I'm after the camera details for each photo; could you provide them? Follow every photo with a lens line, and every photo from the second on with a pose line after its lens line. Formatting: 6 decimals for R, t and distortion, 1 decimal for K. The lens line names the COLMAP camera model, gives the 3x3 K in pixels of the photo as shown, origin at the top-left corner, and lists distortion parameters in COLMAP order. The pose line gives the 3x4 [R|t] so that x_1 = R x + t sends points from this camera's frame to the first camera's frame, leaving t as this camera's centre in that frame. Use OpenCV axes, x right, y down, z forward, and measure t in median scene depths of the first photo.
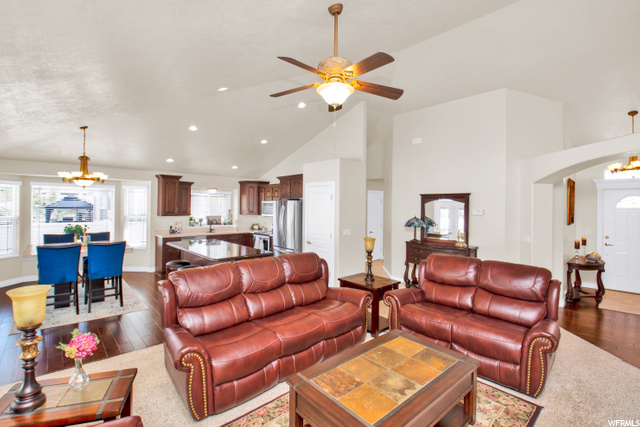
lens RADIAL K [[294.1, 0, 323.1], [0, 294.1, 205.8], [0, 0, 1]] dist [-0.010132, -0.006092]
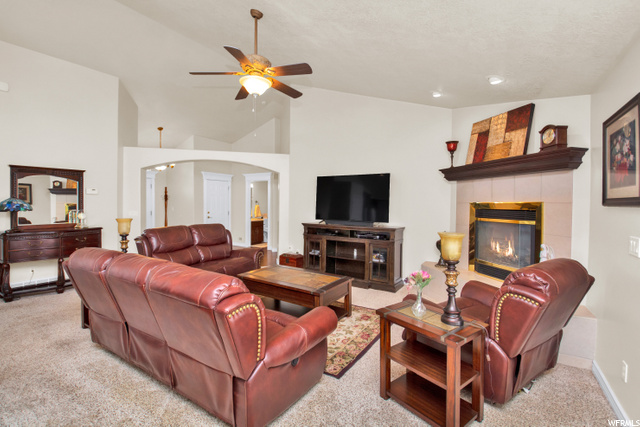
lens RADIAL K [[294.1, 0, 314.4], [0, 294.1, 208.6], [0, 0, 1]] dist [-0.010132, -0.006092]
pose [[-0.260371, -0.036965, 0.964801, -0.437898], [-0.015359, 0.999299, 0.034142, 0.025905], [-0.965386, -0.005929, -0.260757, 0.392425]]
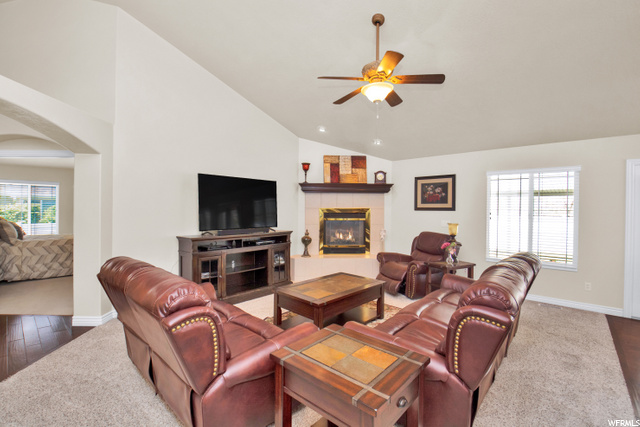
lens RADIAL K [[294.1, 0, 319.5], [0, 294.1, 217.9], [0, 0, 1]] dist [-0.010132, -0.006092]
pose [[-0.995764, -0.017431, -0.090281, 0.129732], [-0.019216, 0.999636, 0.018943, 0.039966], [0.089918, 0.020598, -0.995736, 0.799294]]
